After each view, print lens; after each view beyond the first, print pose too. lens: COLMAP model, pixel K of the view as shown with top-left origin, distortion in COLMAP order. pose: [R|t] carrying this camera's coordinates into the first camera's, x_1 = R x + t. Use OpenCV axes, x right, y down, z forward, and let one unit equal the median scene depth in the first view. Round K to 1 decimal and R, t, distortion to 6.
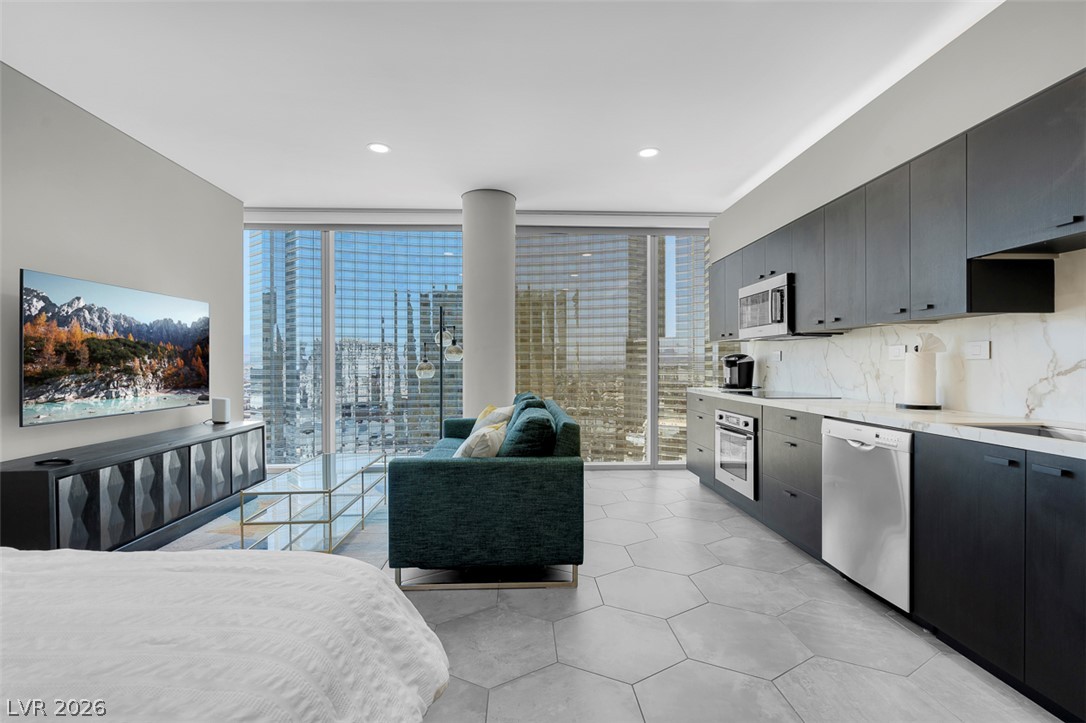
lens RADIAL K [[493.6, 0, 540.2], [0, 493.6, 364.2], [0, 0, 1]] dist [-0.011185, 0.008733]
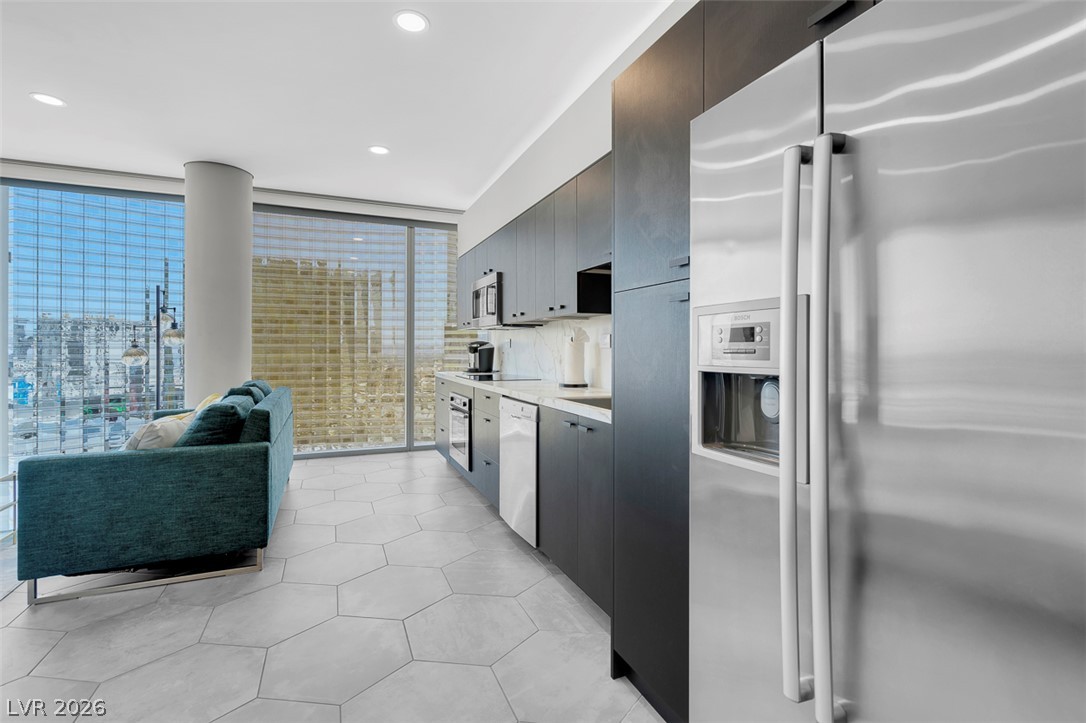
lens RADIAL K [[496.5, 0, 541.7], [0, 496.5, 347.0], [0, 0, 1]] dist [0.000199, 0.000448]
pose [[0.936312, 0.004330, 0.351143, 0.163458], [-0.003121, 0.999987, -0.004011, -0.004461], [-0.351156, 0.002660, 0.936313, -0.107179]]
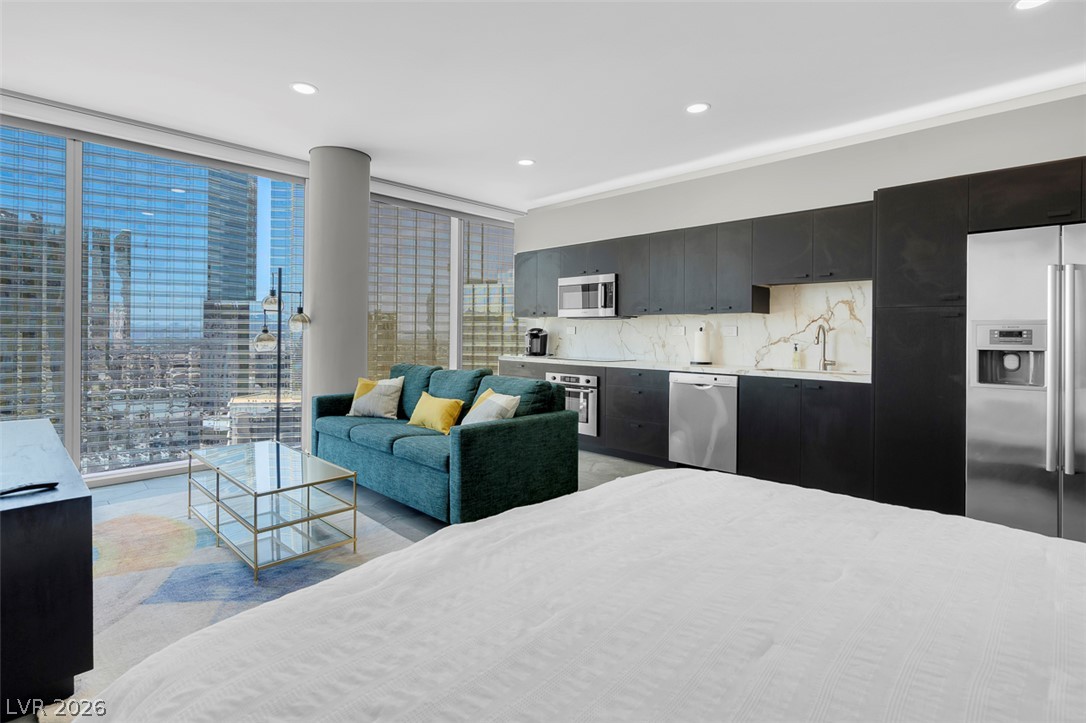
lens RADIAL K [[526.1, 0, 527.6], [0, 526.1, 332.8], [0, 0, 1]] dist [0.004288, 0.000619]
pose [[0.735884, 0.007620, 0.677065, -0.612067], [-0.007864, 0.999965, -0.002707, -0.006237], [-0.677062, -0.003332, 0.735918, 0.038331]]
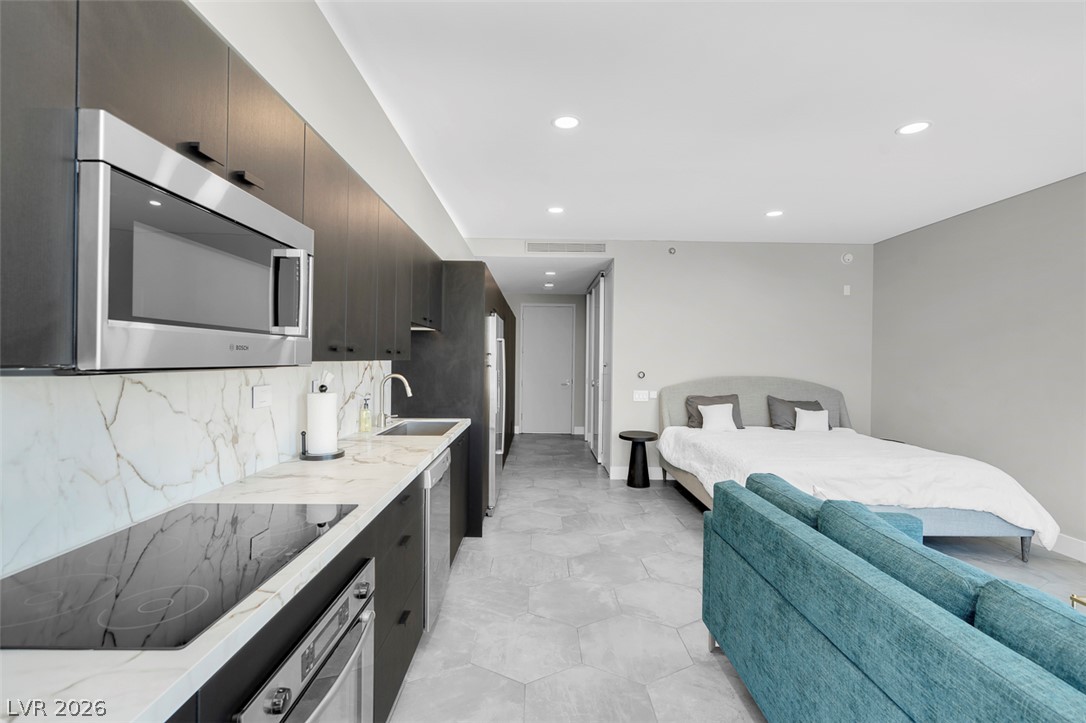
lens RADIAL K [[493.6, 0, 540.2], [0, 493.6, 364.2], [0, 0, 1]] dist [-0.011185, 0.008733]
pose [[-0.999344, -0.006136, 0.035689, 0.233859], [-0.005682, 0.999902, 0.012808, -0.057833], [-0.035764, 0.012597, -0.999281, 1.228865]]
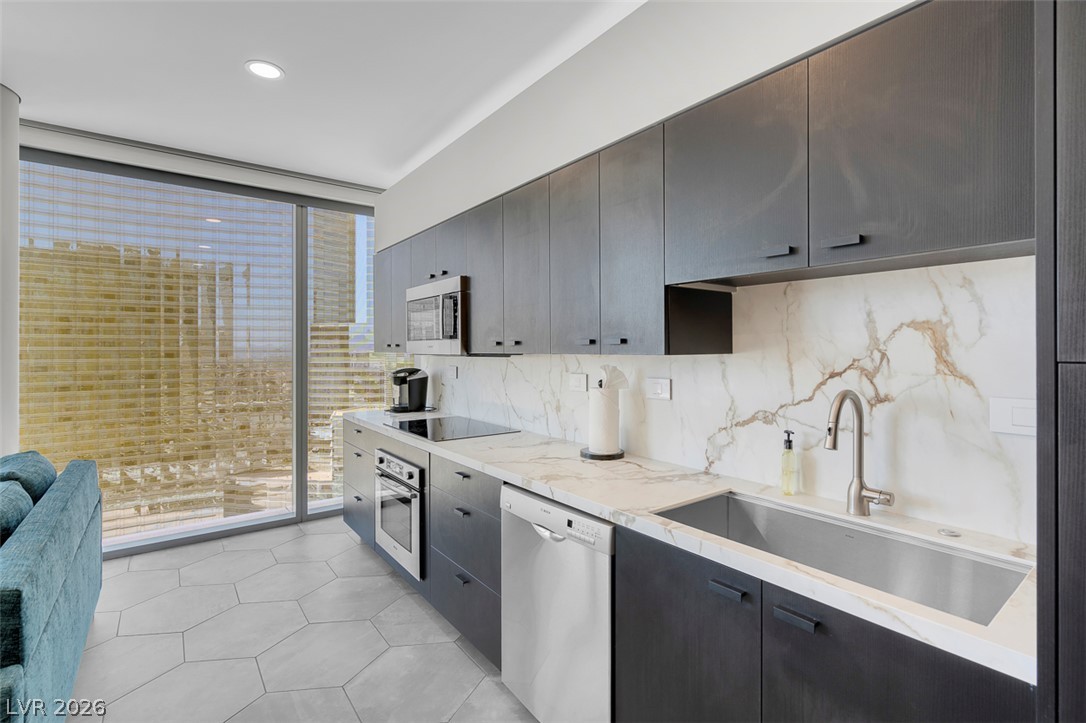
lens RADIAL K [[496.5, 0, 541.7], [0, 496.5, 347.0], [0, 0, 1]] dist [0.000199, 0.000448]
pose [[0.822795, 0.001737, 0.568336, 0.139543], [0.001798, 0.999982, -0.005660, -0.058753], [-0.568336, 0.005679, 0.822777, 0.245805]]
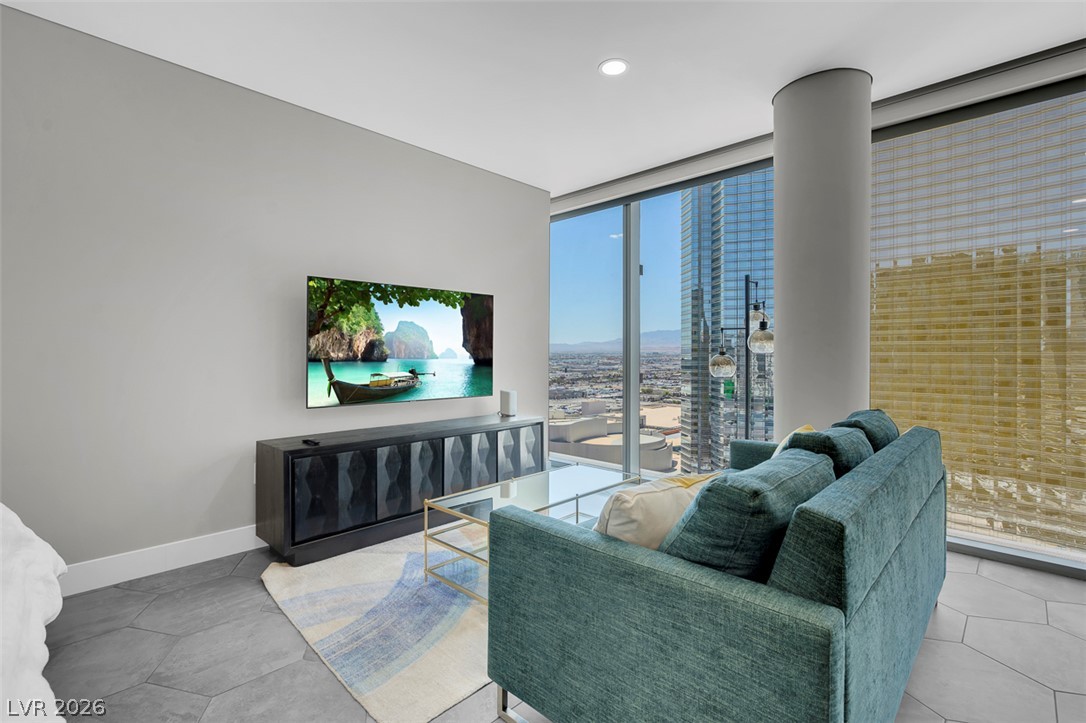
lens RADIAL K [[493.4, 0, 542.9], [0, 493.4, 354.3], [0, 0, 1]] dist [0.000640, 0.000133]
pose [[0.685931, 0.002818, -0.727662, 0.130944], [-0.005349, 0.999985, -0.001170, -0.003210], [0.727647, 0.004695, 0.685935, 0.379299]]
